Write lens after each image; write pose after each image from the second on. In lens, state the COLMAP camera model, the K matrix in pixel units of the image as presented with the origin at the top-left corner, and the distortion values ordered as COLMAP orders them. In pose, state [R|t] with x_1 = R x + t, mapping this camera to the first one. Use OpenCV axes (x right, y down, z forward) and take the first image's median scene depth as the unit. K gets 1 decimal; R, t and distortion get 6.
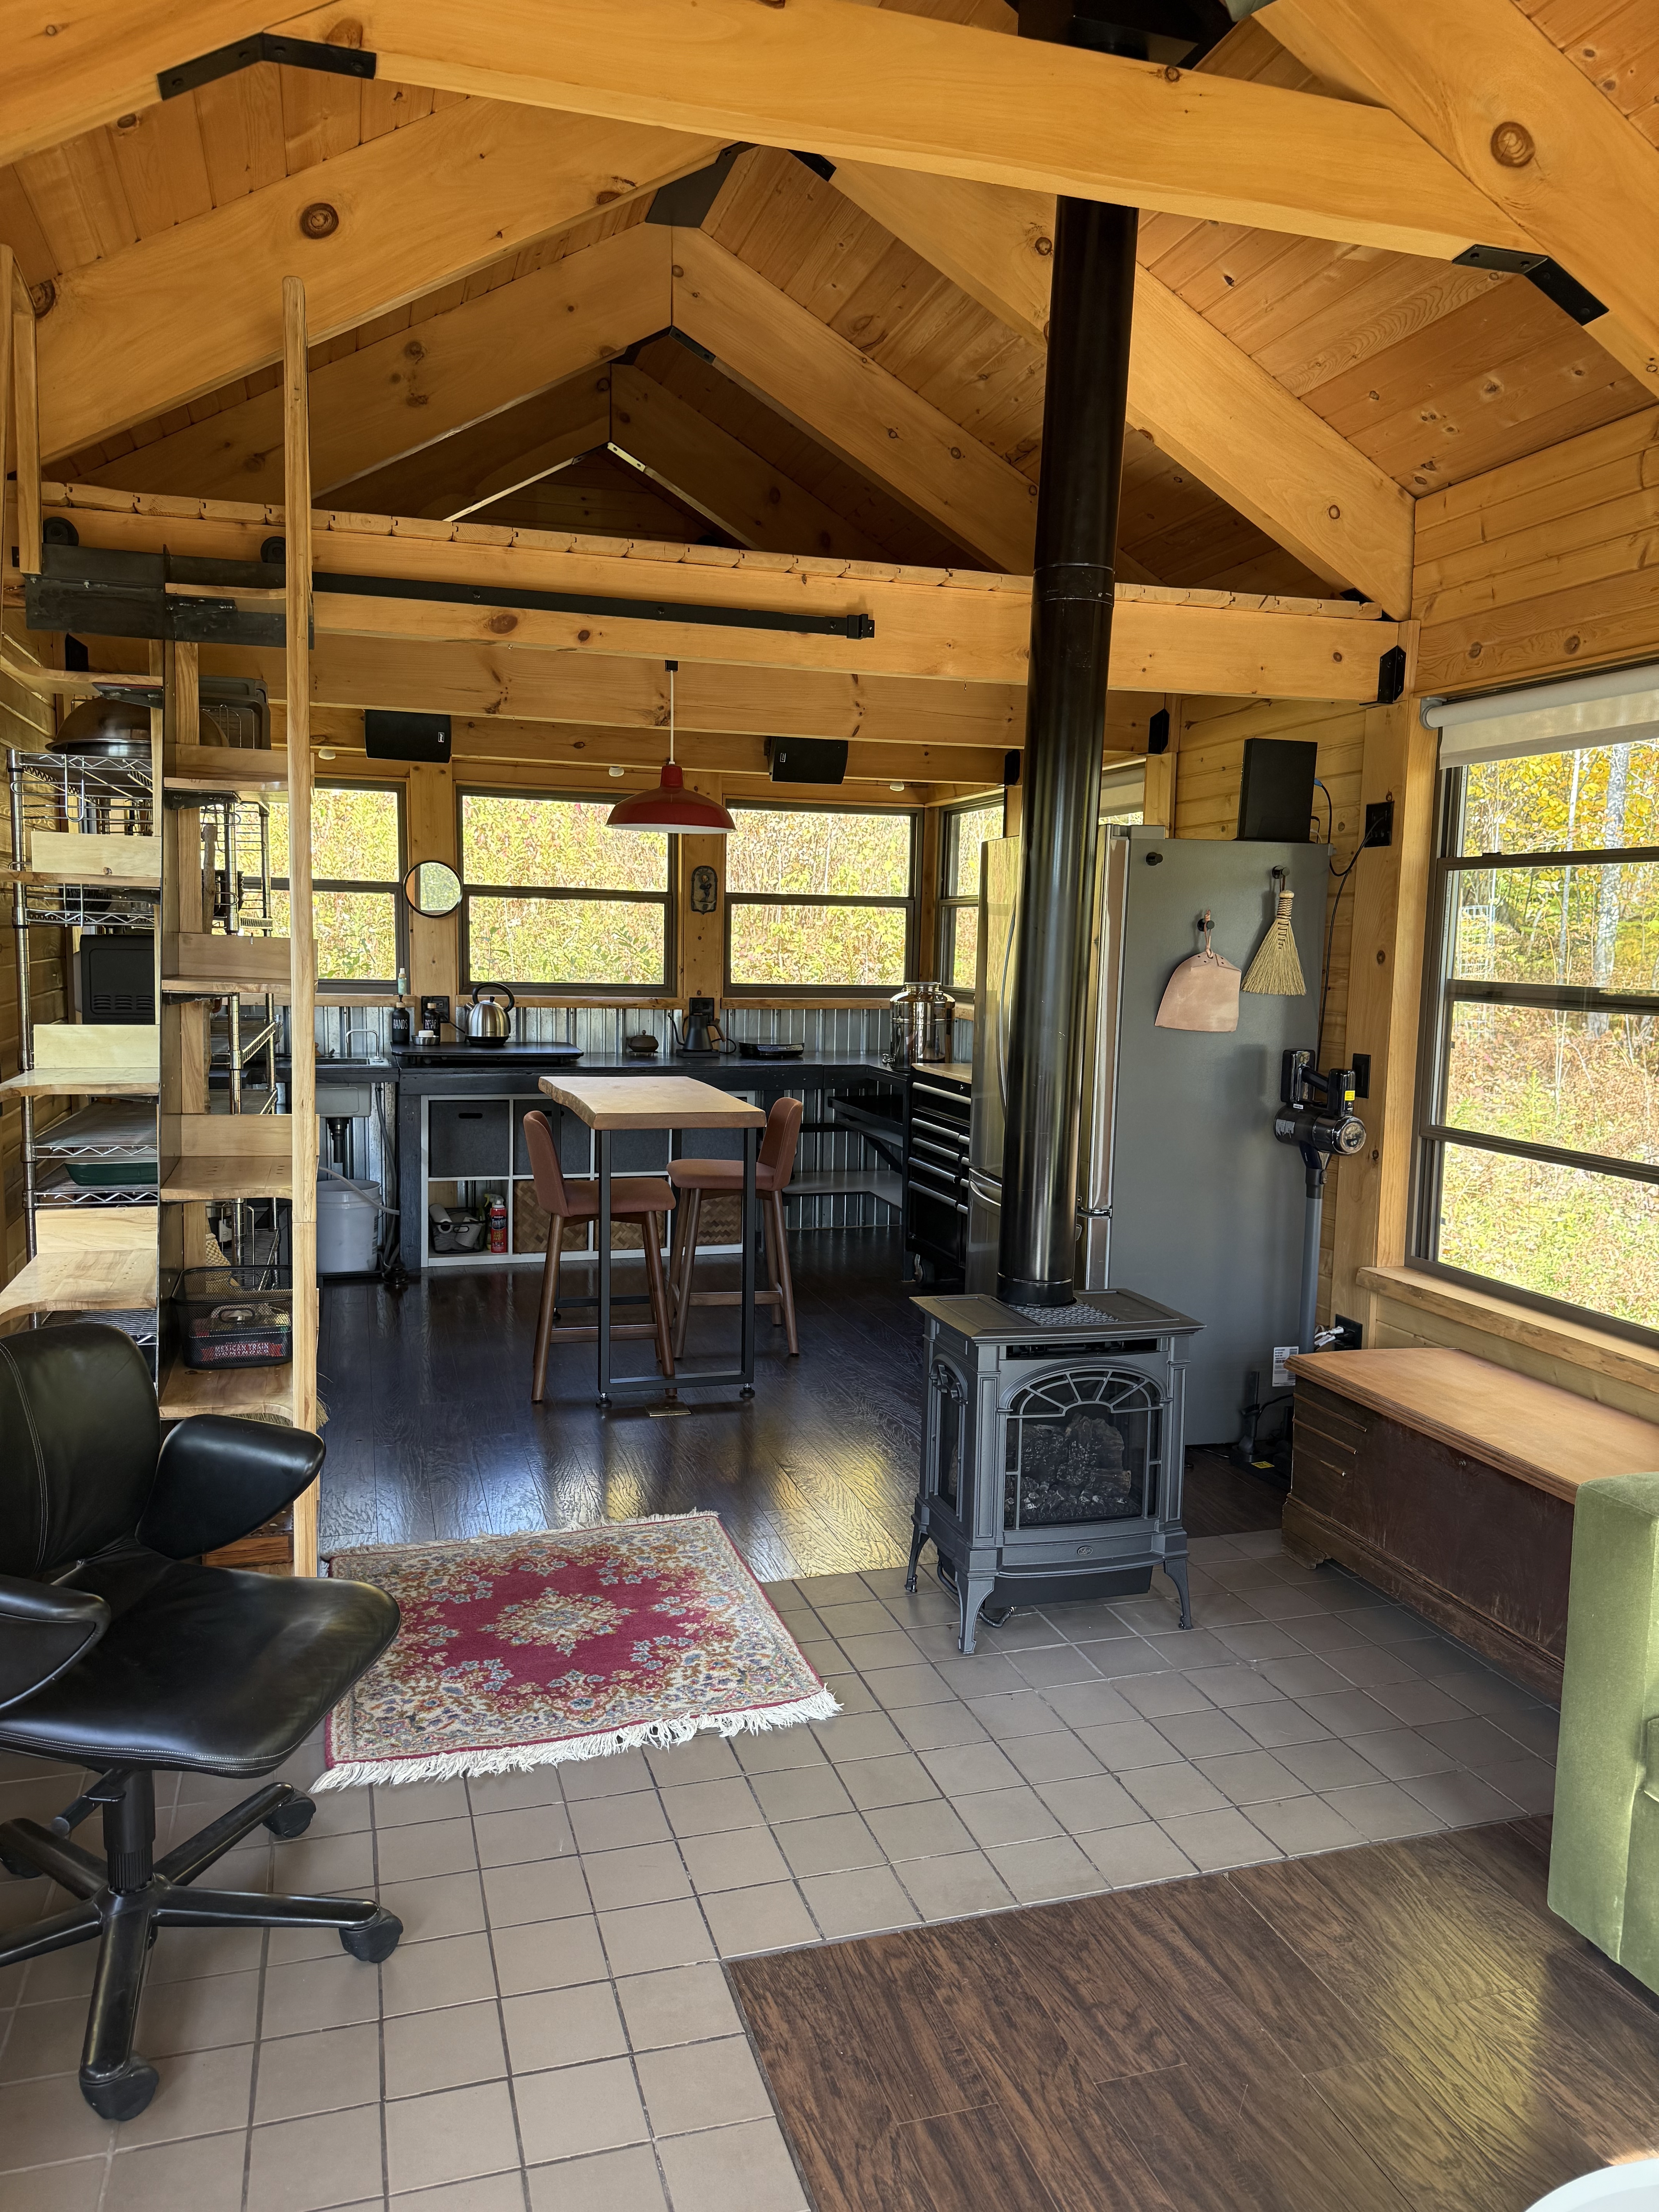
lens RADIAL K [[1563.9, 0, 827.9], [0, 1563.9, 1111.0], [0, 0, 1]] dist [0.004062, -0.002844]
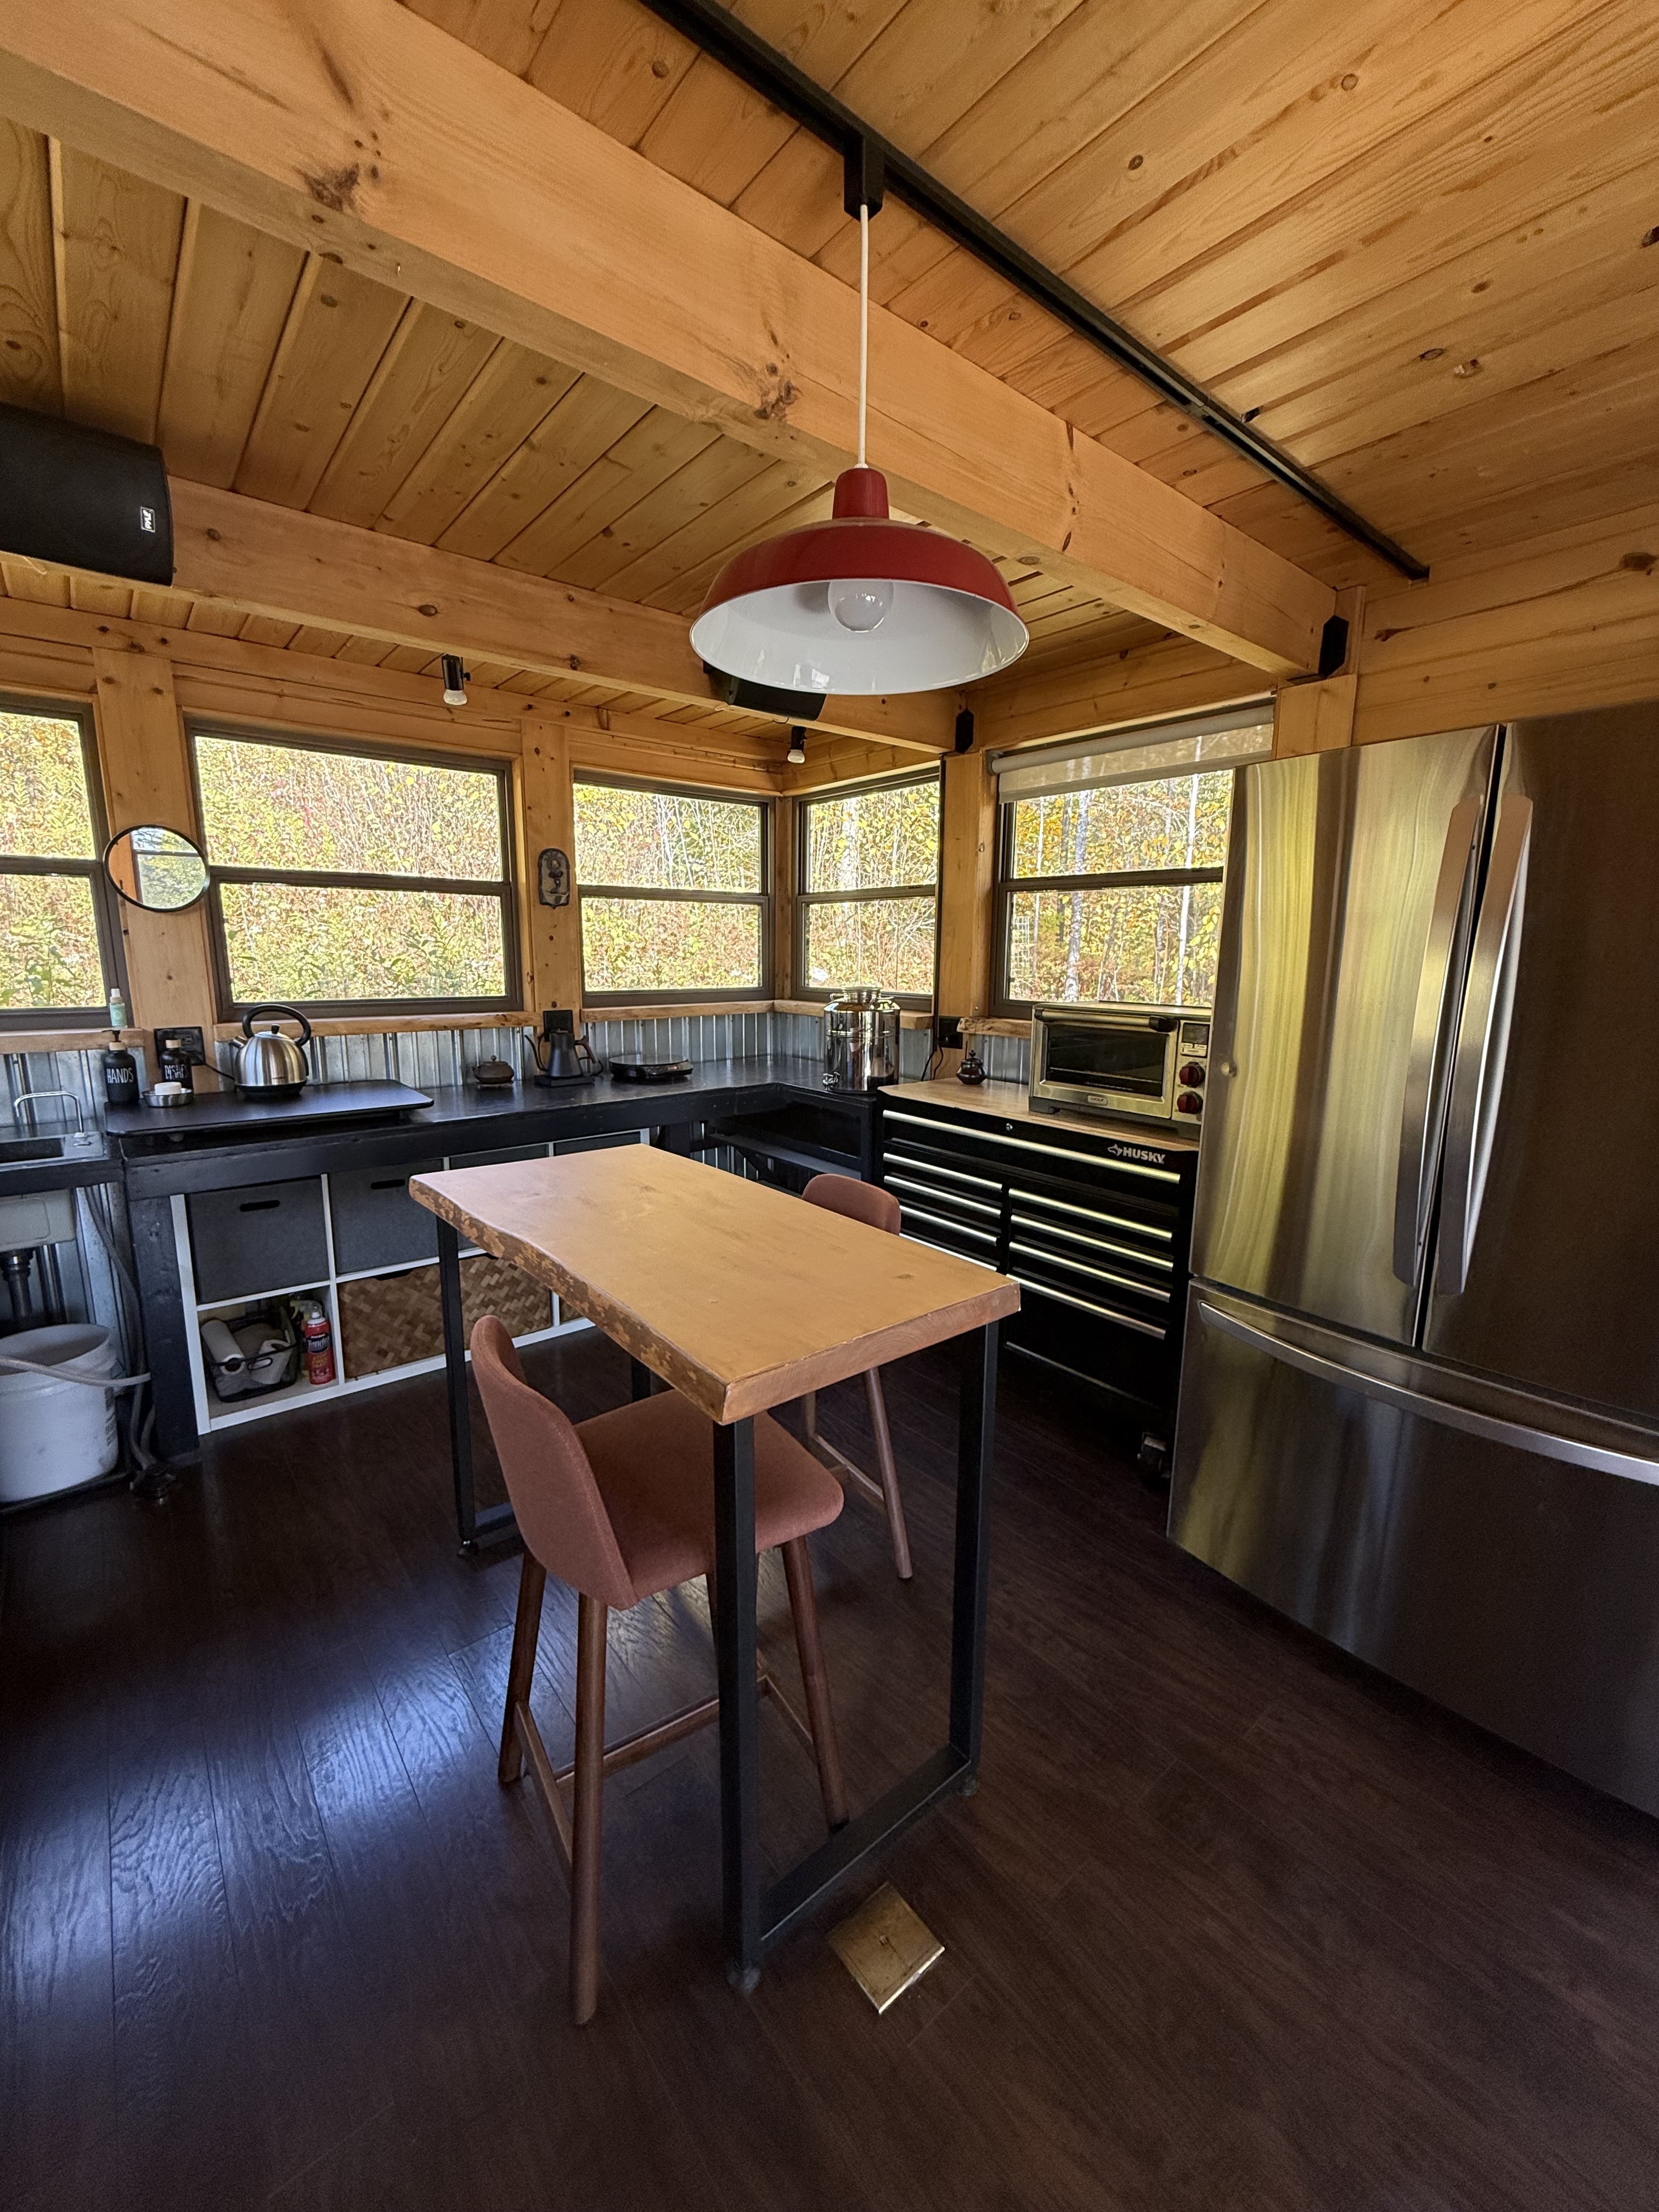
lens RADIAL K [[884.2, 0, 832.2], [0, 884.2, 1096.9], [0, 0, 1]] dist [-0.015928, -0.000178]
pose [[0.920933, -0.078329, 0.381769, -0.135093], [0.053892, 0.995778, 0.074306, -0.056274], [-0.385977, -0.047857, 0.921266, 0.530901]]
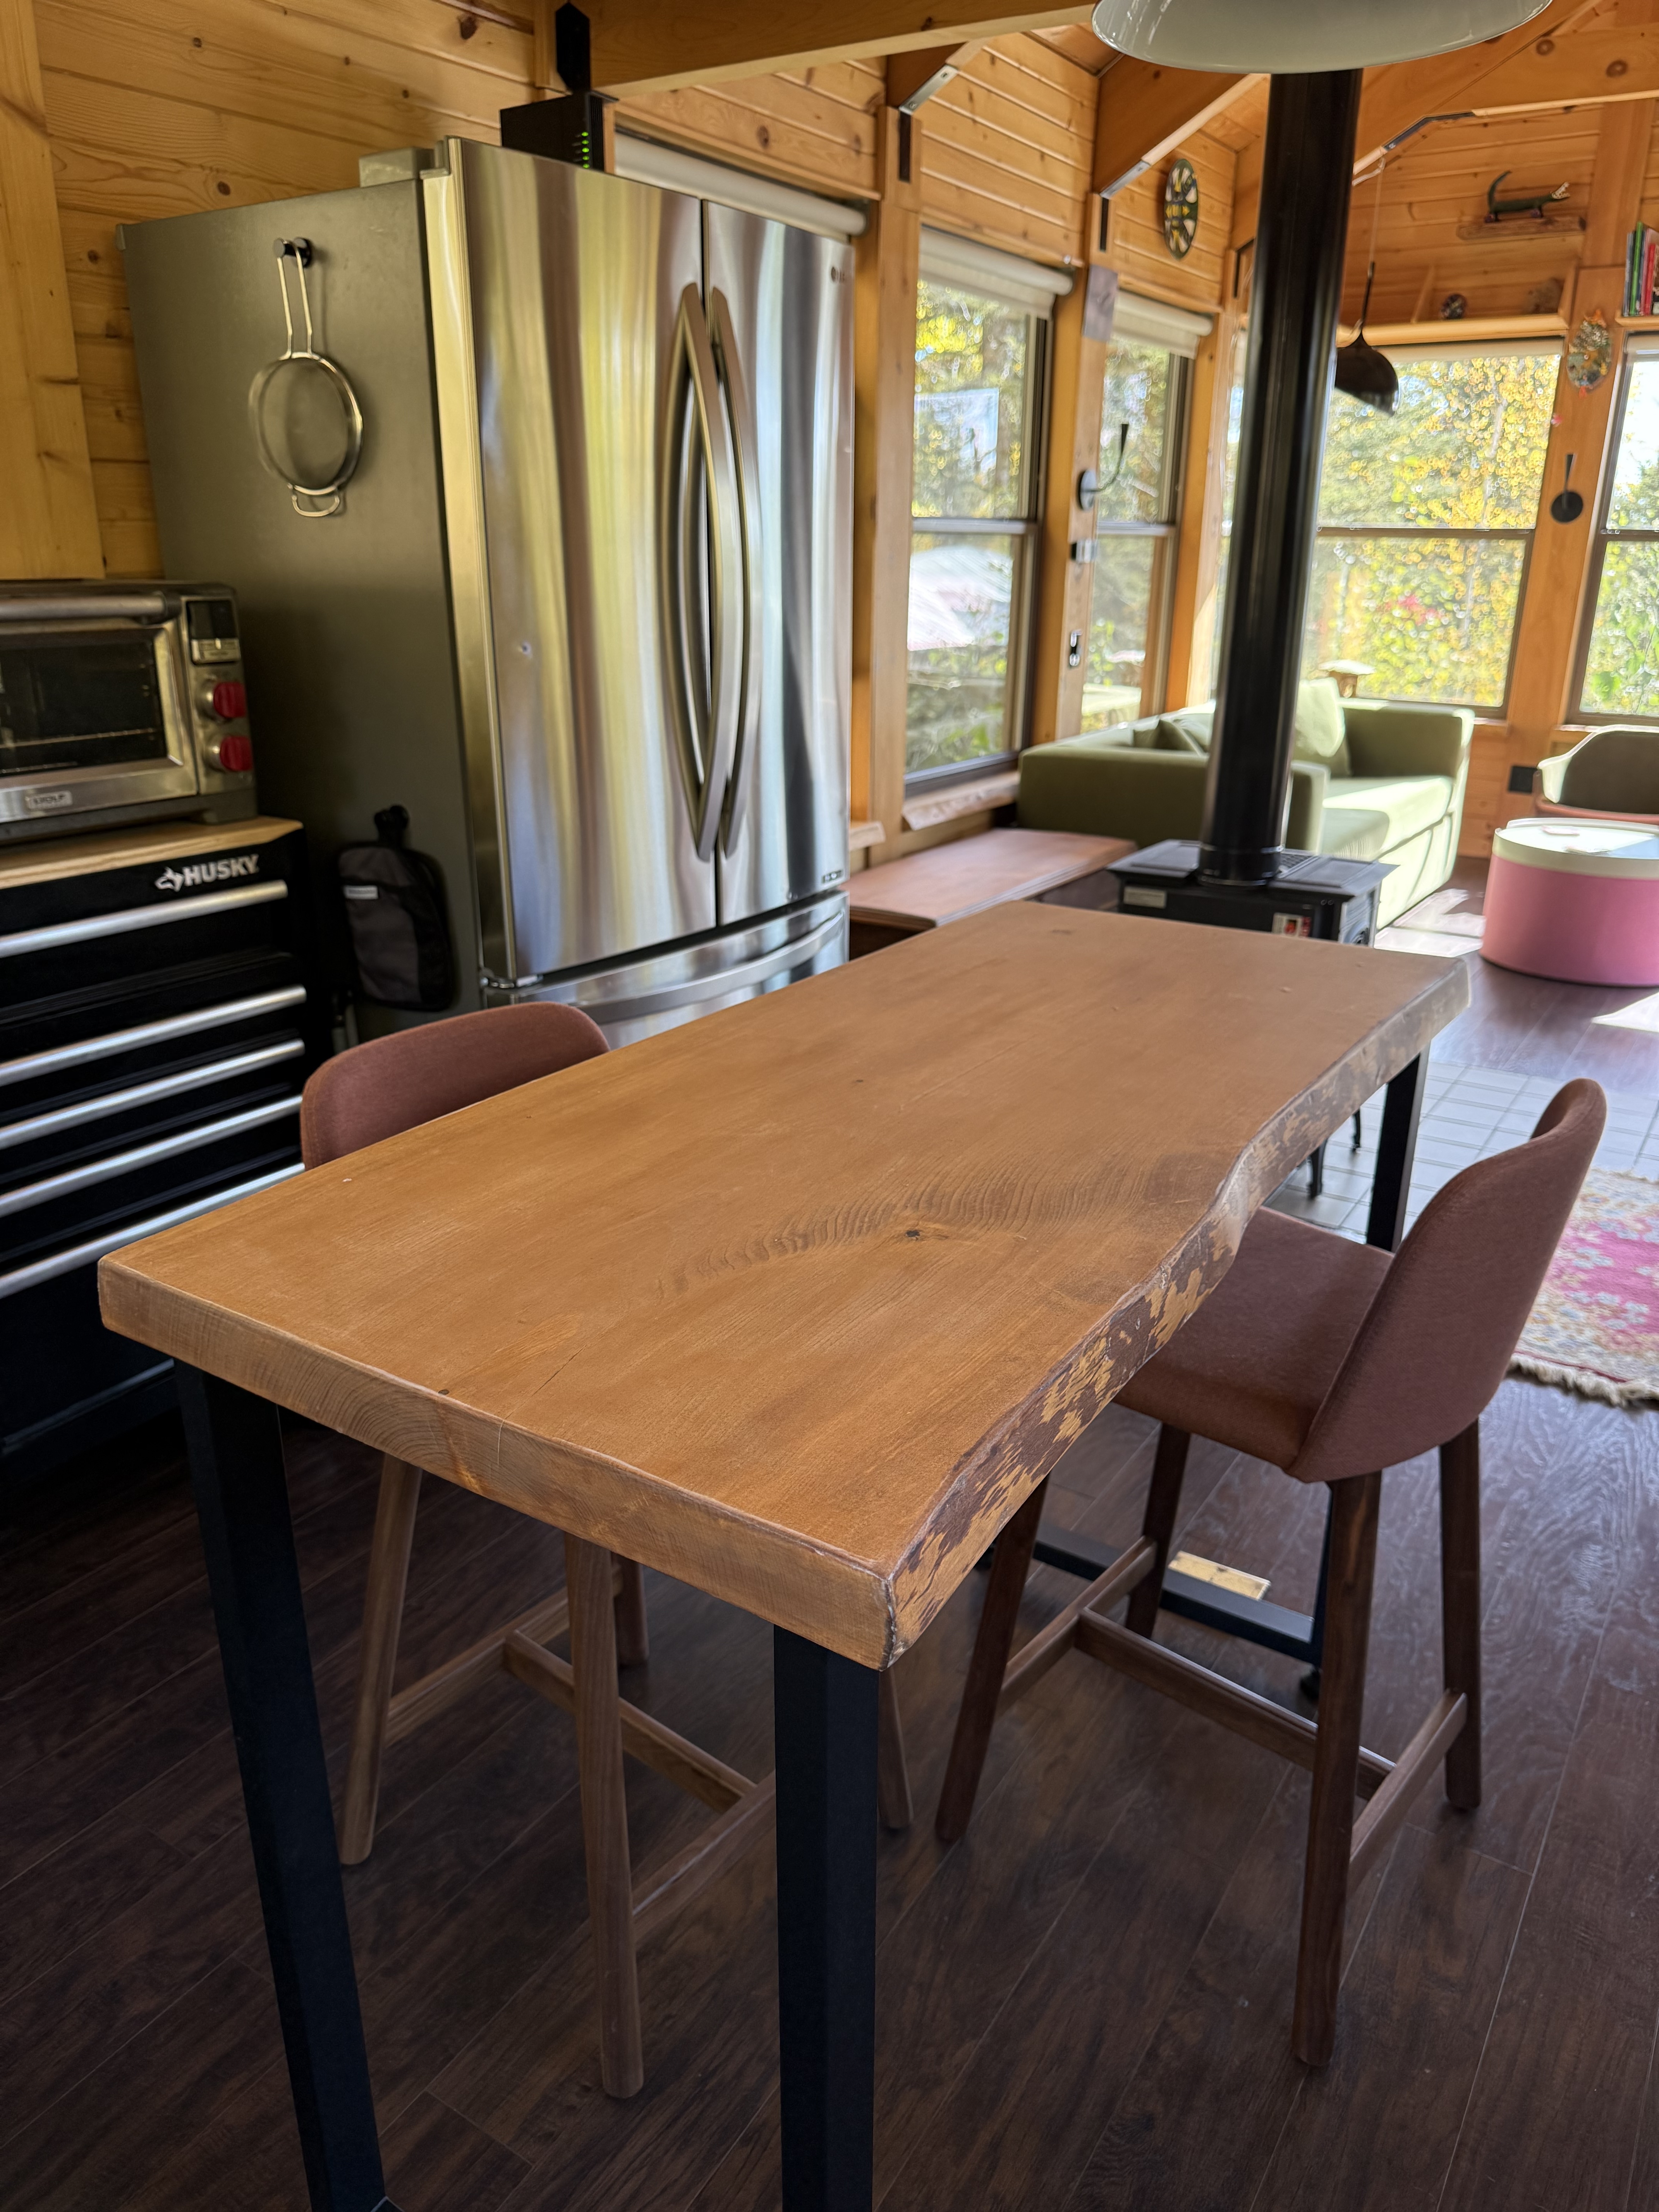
lens RADIAL K [[1563.9, 0, 834.3], [0, 1563.9, 1109.4], [0, 0, 1]] dist [0.004062, -0.002844]
pose [[-0.645231, -0.287234, 0.707936, -0.206838], [0.064139, 0.902996, 0.424835, -0.082439], [-0.761290, 0.319524, -0.564218, 0.869776]]
